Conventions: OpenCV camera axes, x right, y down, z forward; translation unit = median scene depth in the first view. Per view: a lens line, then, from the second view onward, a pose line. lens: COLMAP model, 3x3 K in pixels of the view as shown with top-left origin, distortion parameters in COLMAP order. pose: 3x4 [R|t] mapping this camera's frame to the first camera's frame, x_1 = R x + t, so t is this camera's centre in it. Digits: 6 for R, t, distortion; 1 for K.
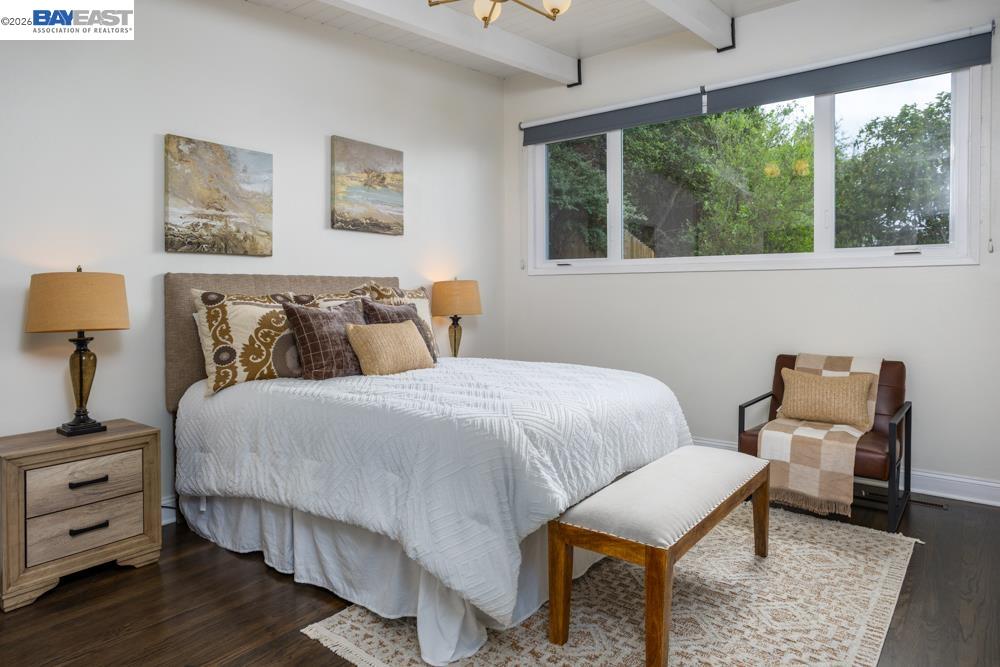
lens RADIAL K [[599.3, 0, 500.0], [0, 599.3, 333.5], [0, 0, 1]] dist [-0.002000, 0.000168]
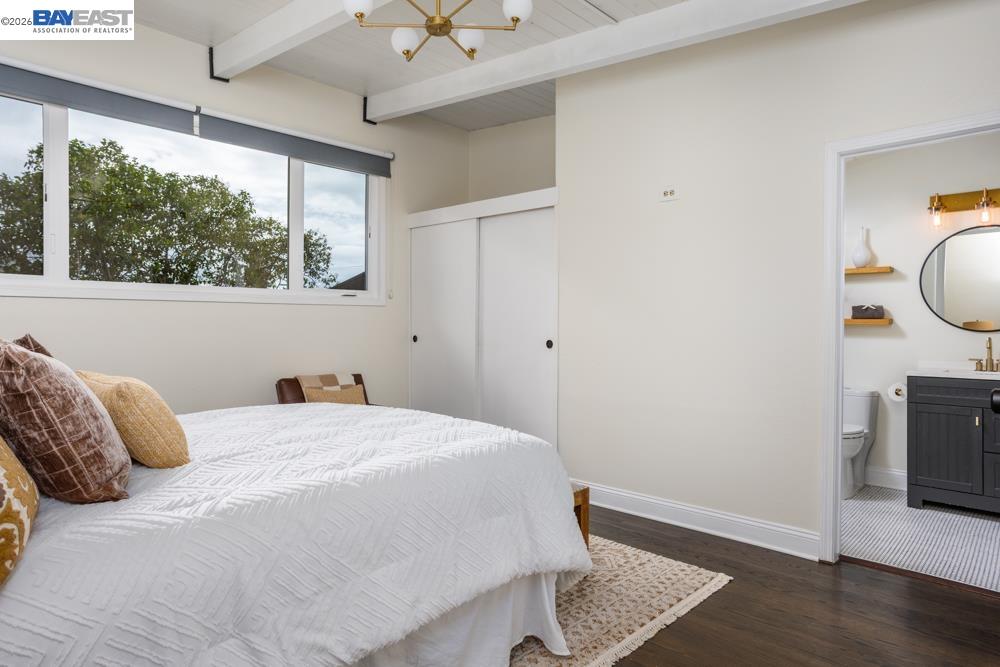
lens RADIAL K [[608.0, 0, 500.0], [0, 608.0, 333.5], [0, 0, 1]] dist [0.001182, 0.000645]
pose [[0.088390, -0.015422, 0.995967, -0.698470], [0.064164, 0.997892, 0.009757, -0.038785], [-0.994017, 0.063043, 0.089193, 0.551920]]
